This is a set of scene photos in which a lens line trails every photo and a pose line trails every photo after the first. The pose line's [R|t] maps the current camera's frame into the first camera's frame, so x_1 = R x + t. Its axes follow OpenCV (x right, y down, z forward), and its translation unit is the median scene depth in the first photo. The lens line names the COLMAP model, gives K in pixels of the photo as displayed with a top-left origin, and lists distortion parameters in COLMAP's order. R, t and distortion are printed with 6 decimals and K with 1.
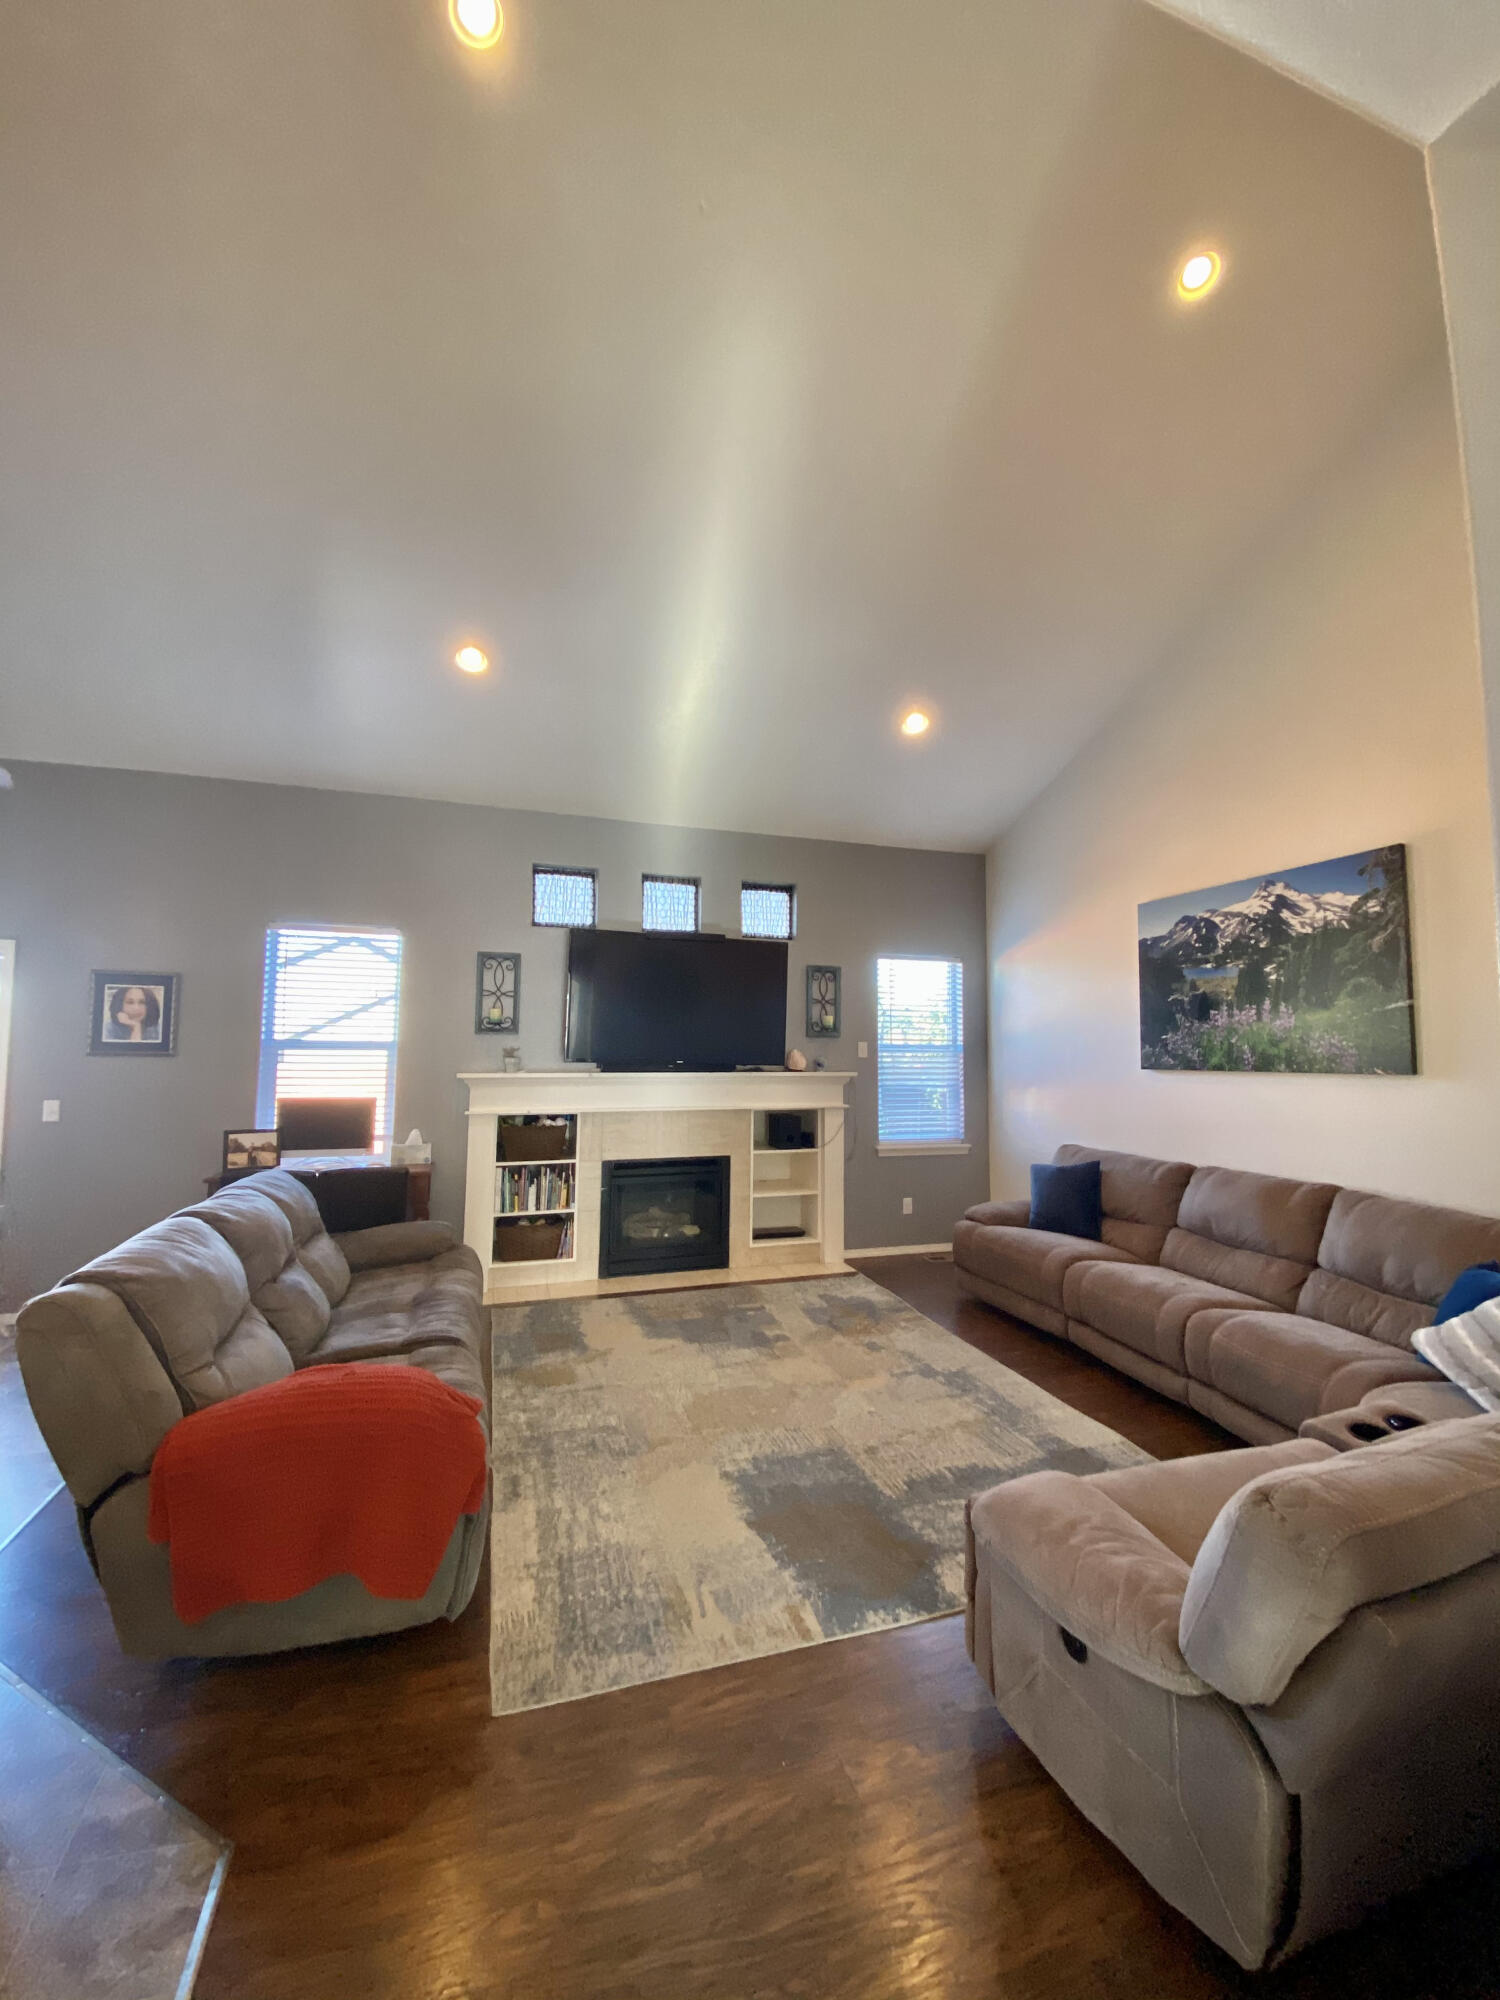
lens RADIAL K [[813.4, 0, 756.6], [0, 813.4, 991.3], [0, 0, 1]] dist [0.016907, -0.017793]
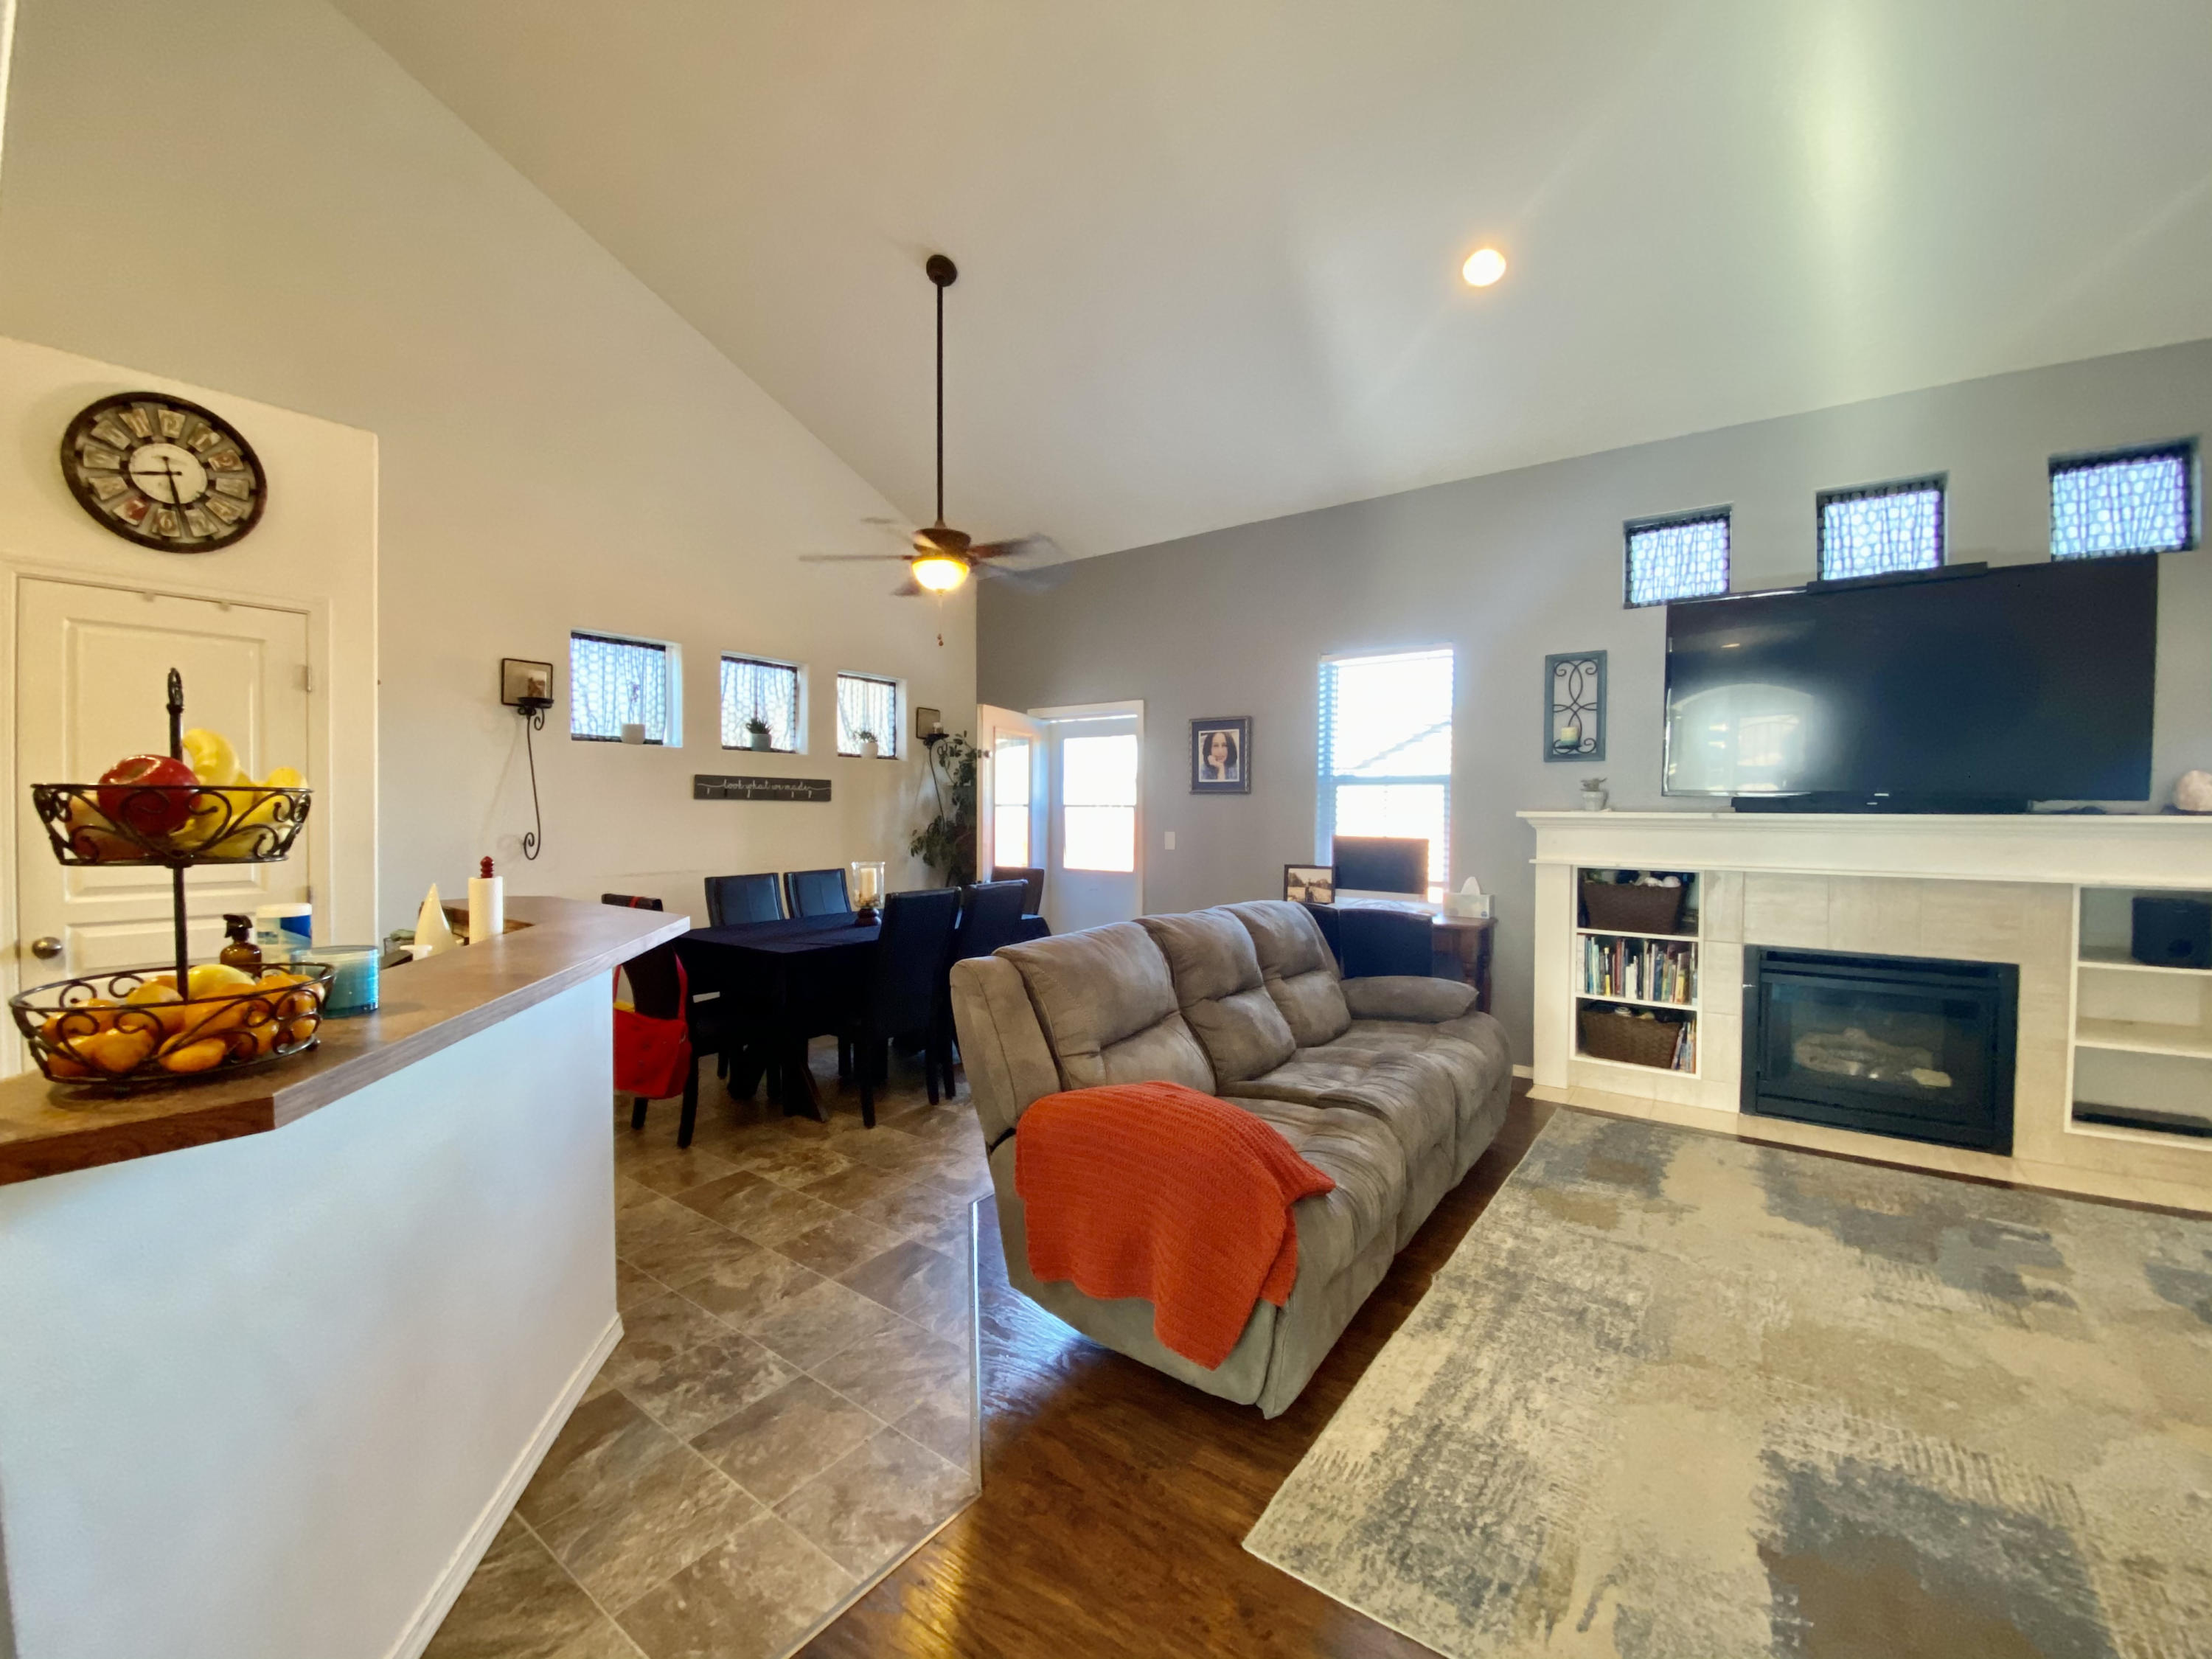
lens RADIAL K [[899.7, 0, 1106.0], [0, 899.7, 829.5], [0, 0, 1]] dist [0.016907, -0.017793]
pose [[0.582651, 0.012777, -0.812622, 0.136759], [0.055865, 0.996882, 0.055729, 0.054608], [0.810800, -0.077868, 0.580121, 0.186277]]
